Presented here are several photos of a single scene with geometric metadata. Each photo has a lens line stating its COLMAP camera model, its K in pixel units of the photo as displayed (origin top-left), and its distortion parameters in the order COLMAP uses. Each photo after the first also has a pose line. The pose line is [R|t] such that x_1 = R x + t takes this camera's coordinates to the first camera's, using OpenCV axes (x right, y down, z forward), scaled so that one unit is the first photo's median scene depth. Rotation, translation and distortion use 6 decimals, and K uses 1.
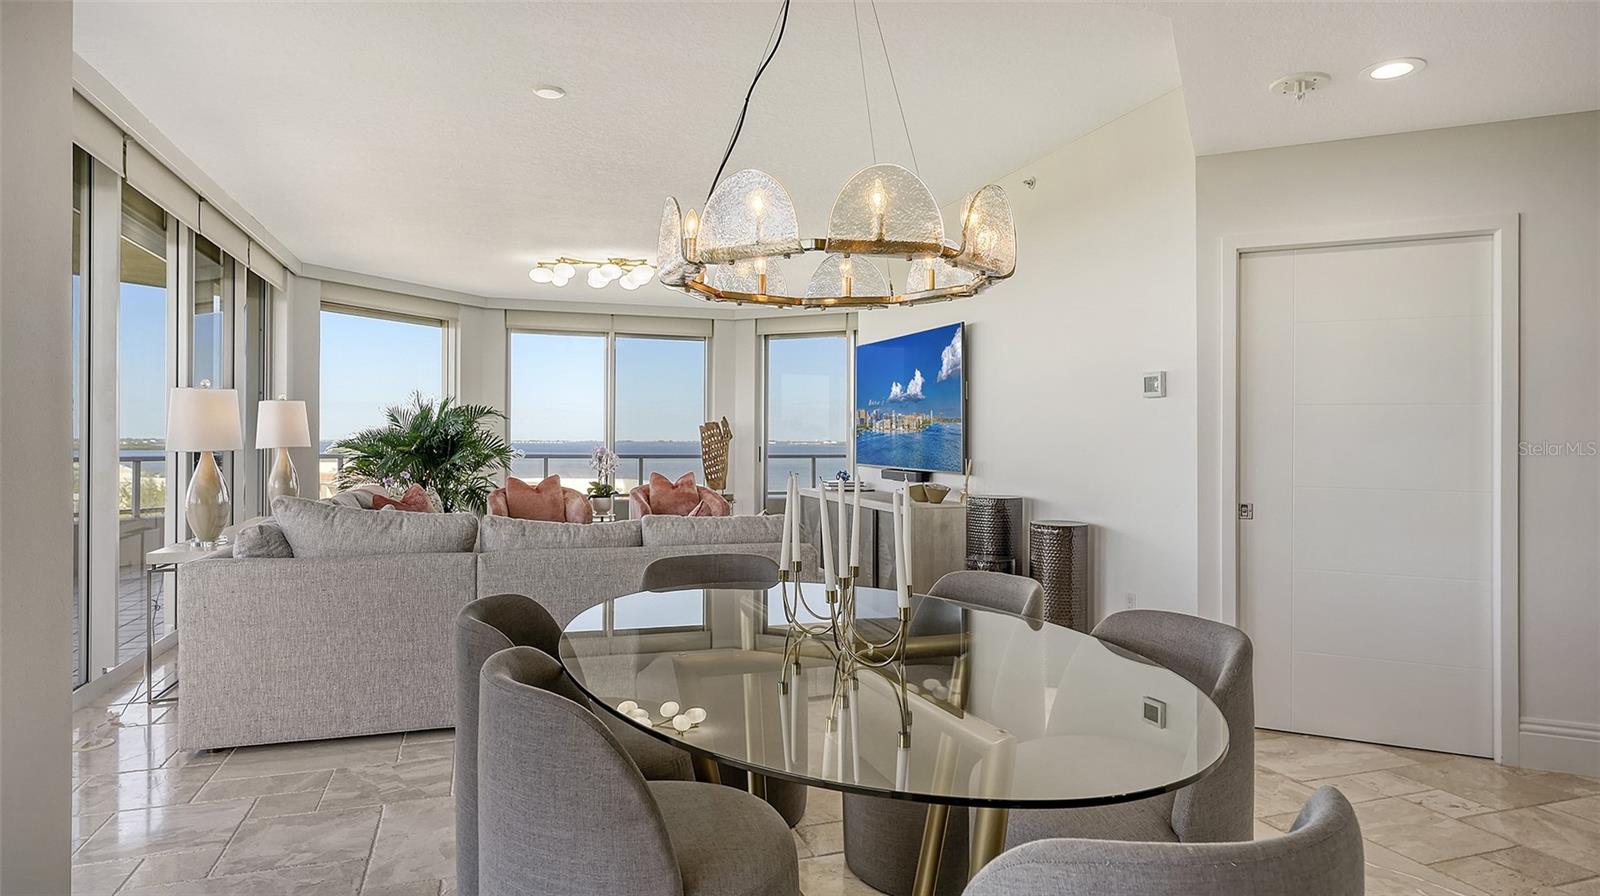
lens RADIAL K [[947.7, 0, 792.8], [0, 947.7, 430.1], [0, 0, 1]] dist [-0.002421, -0.000294]
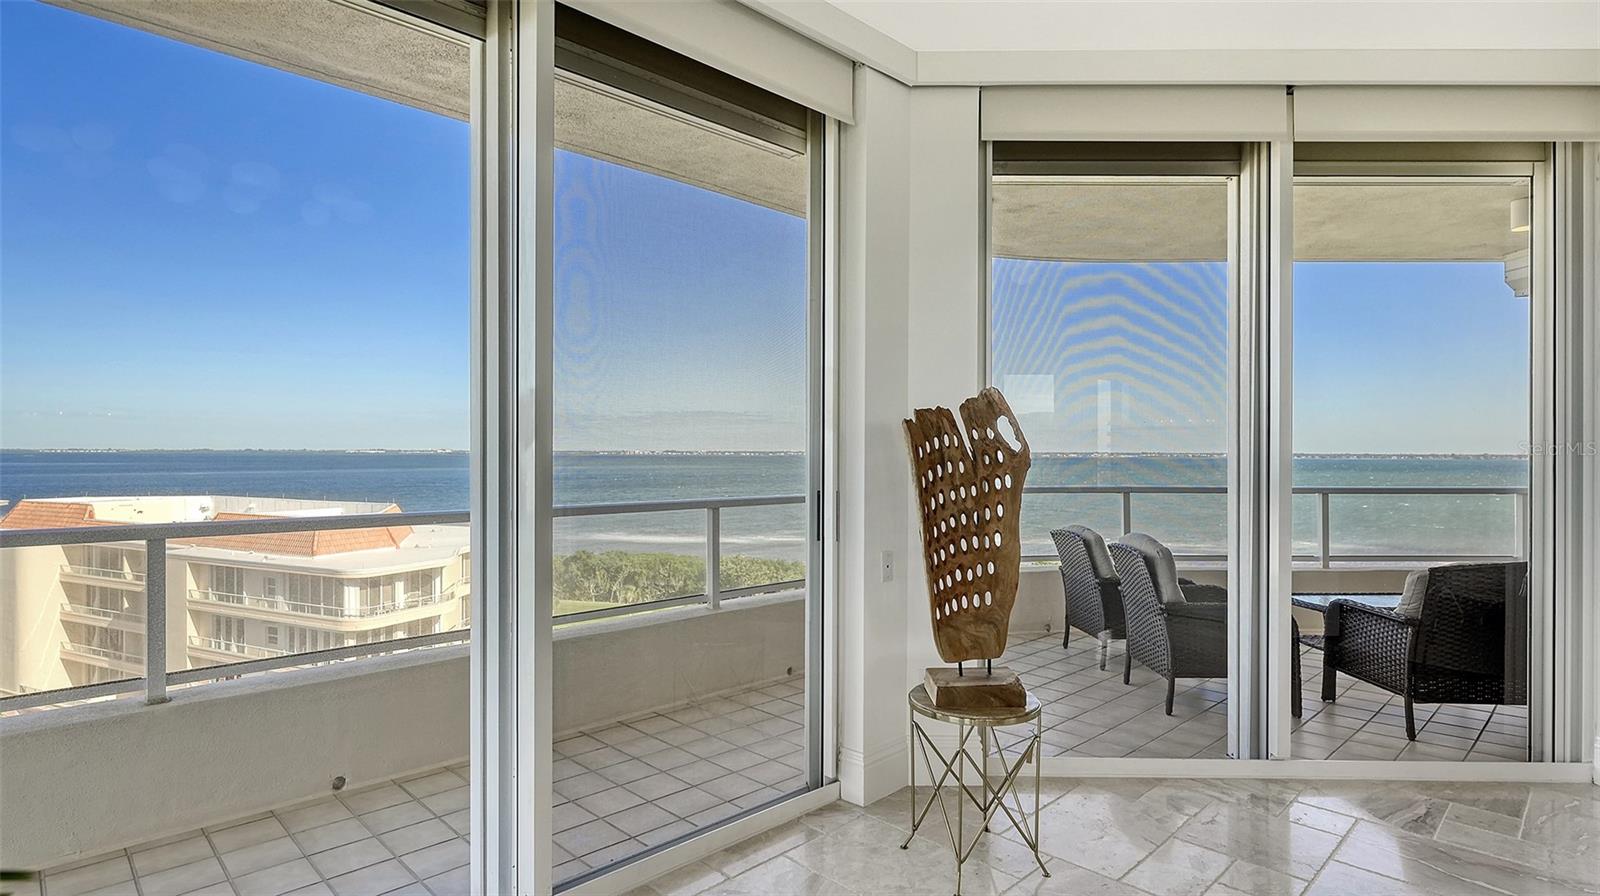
lens RADIAL K [[851.8, 0, 800.0], [0, 851.8, 448.0], [0, 0, 1]] dist [0.002097, 0.000208]
pose [[0.899459, -0.006673, 0.436954, -0.285002], [0.001263, 0.999919, 0.012670, -0.000416], [-0.437003, -0.010845, 0.899395, 1.001103]]
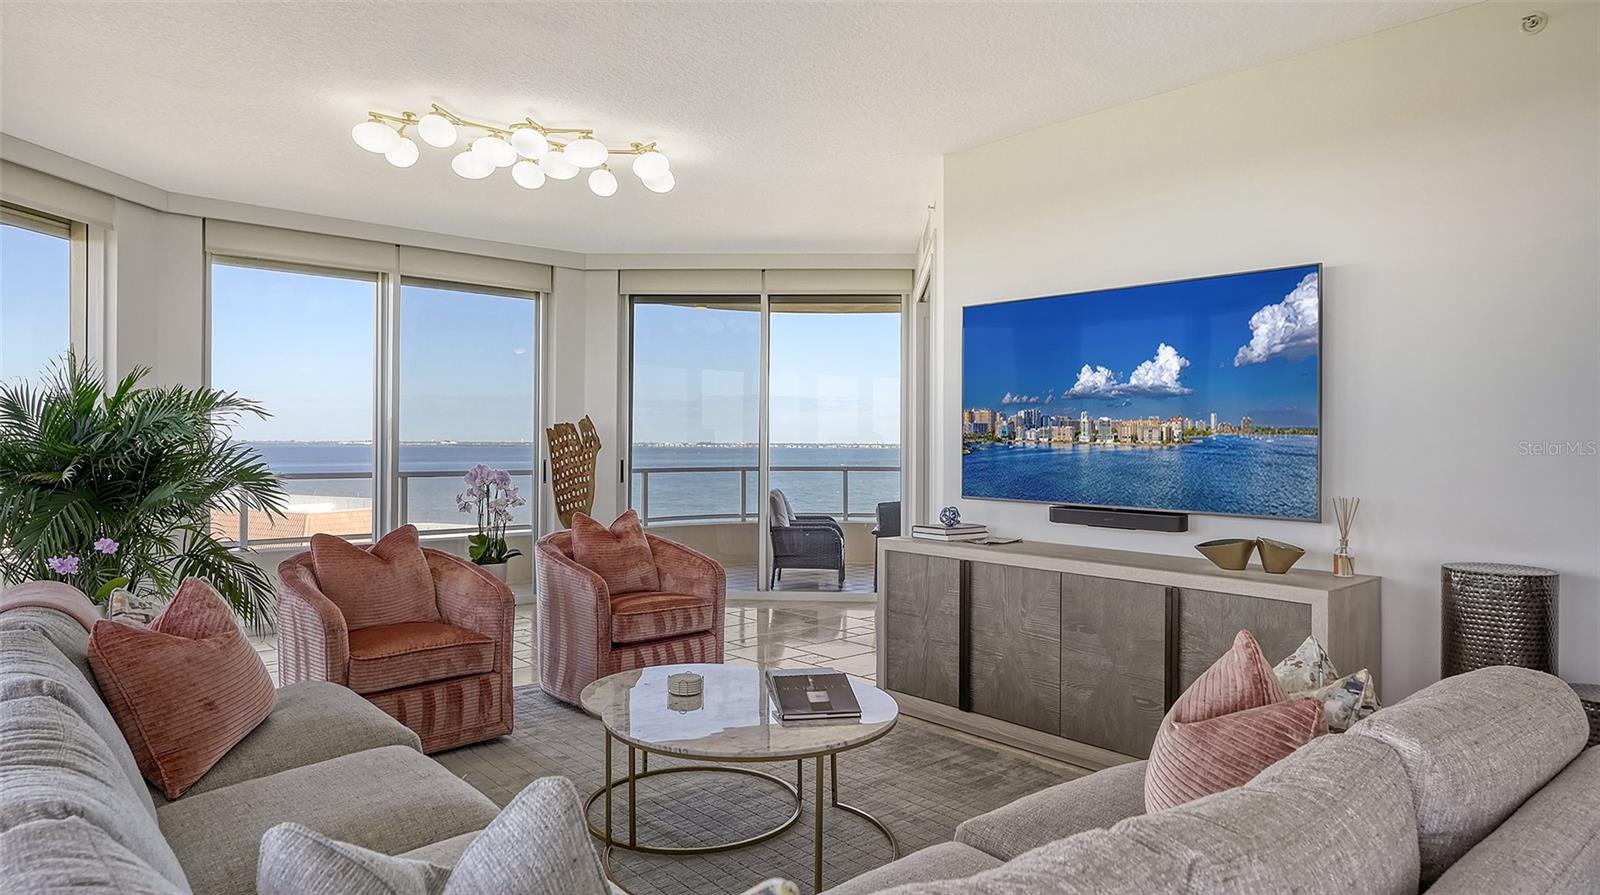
lens RADIAL K [[974.7, 0, 800.0], [0, 974.7, 447.5], [0, 0, 1]] dist [-0.001601, -0.000891]
pose [[0.919140, -0.000244, 0.393931, -0.251683], [-0.007109, 0.999827, 0.017208, -0.005893], [-0.393867, -0.018617, 0.918979, 0.404445]]
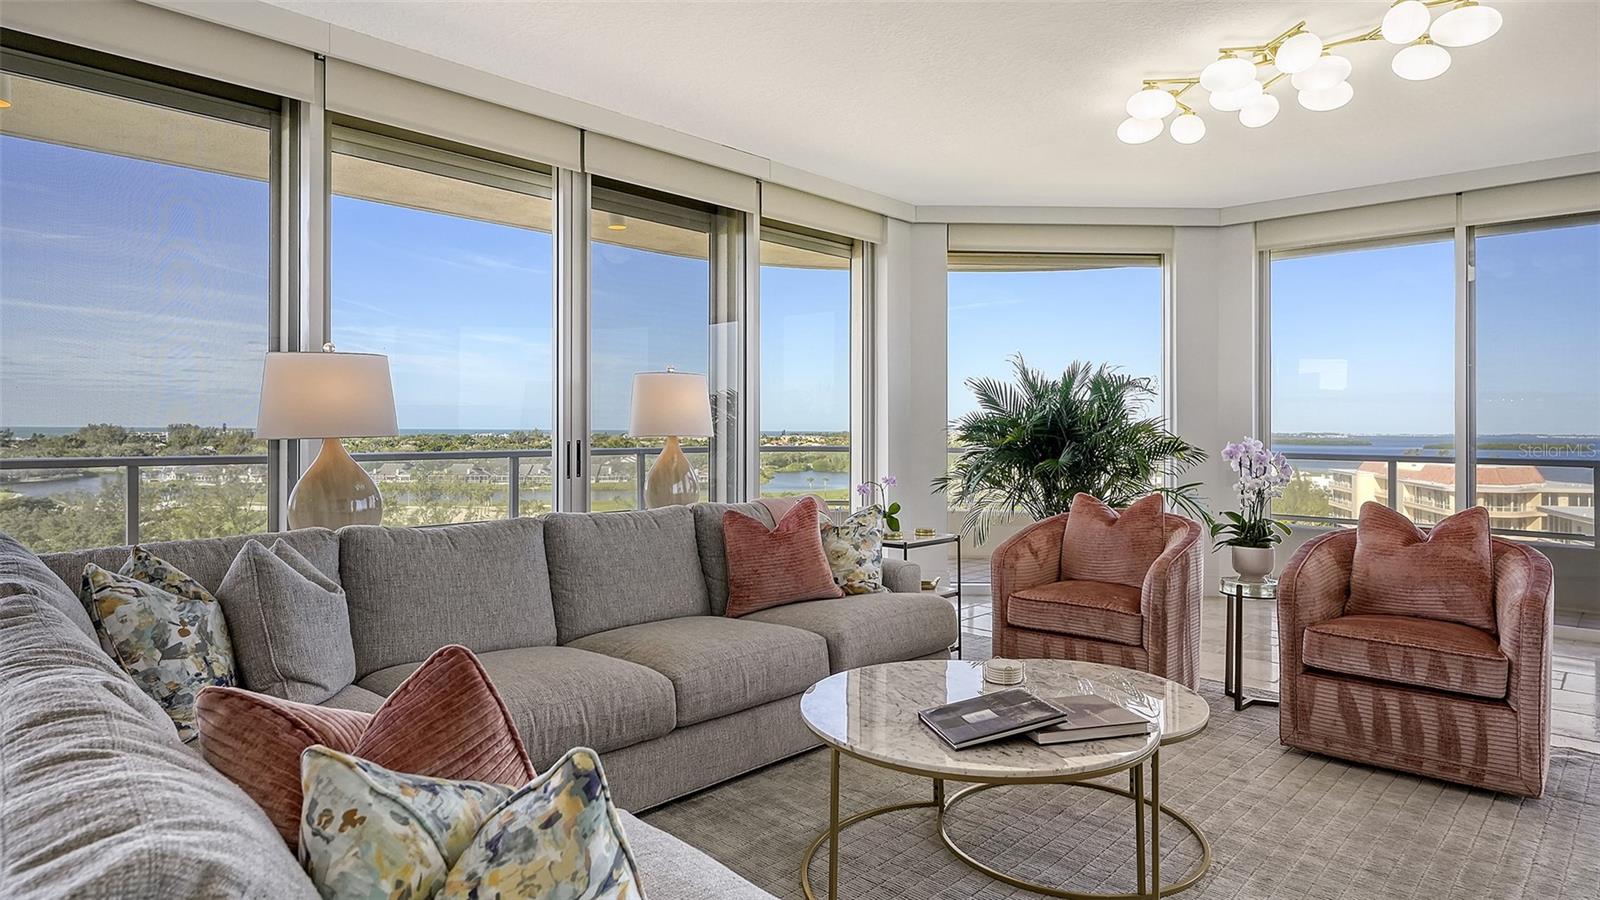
lens RADIAL K [[899.9, 0, 818.2], [0, 899.9, 431.1], [0, 0, 1]] dist [-0.000411, 0.000250]
pose [[0.474061, 0.000724, -0.880492, 0.101777], [0.005797, 0.999975, 0.003943, 0.008071], [0.880473, -0.006973, 0.474045, 0.565311]]
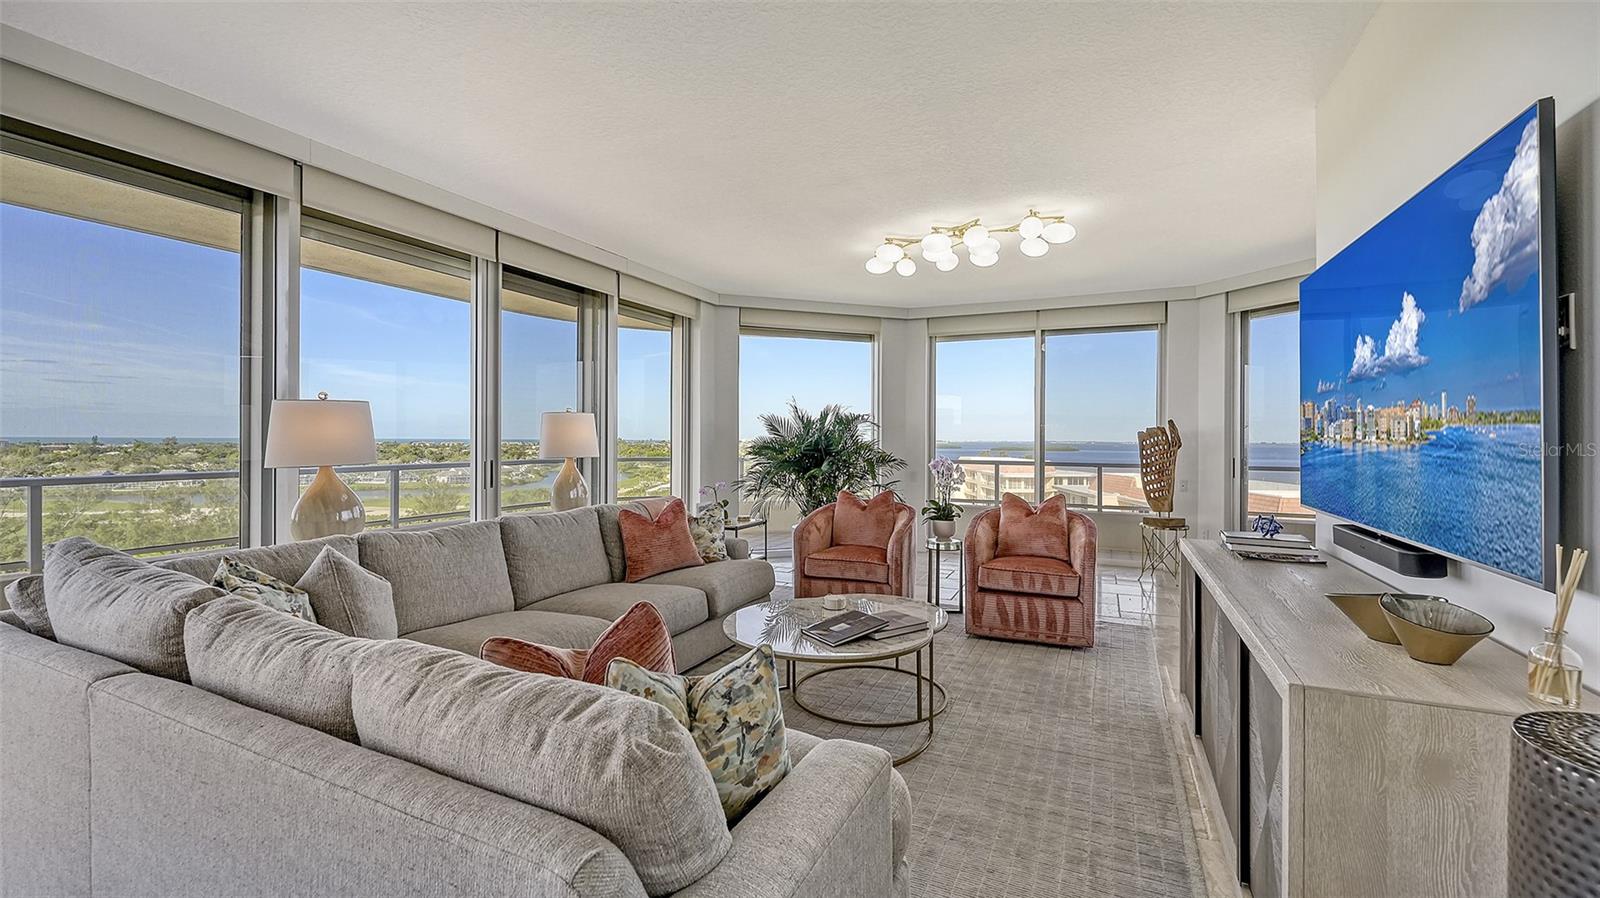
lens RADIAL K [[663.5, 0, 800.0], [0, 663.5, 449.0], [0, 0, 1]] dist [-0.000930, -0.000200]
pose [[0.722300, 0.009810, -0.691511, 0.108559], [0.005801, 0.999778, 0.020243, -0.003888], [0.691556, -0.018633, 0.722083, 0.478489]]
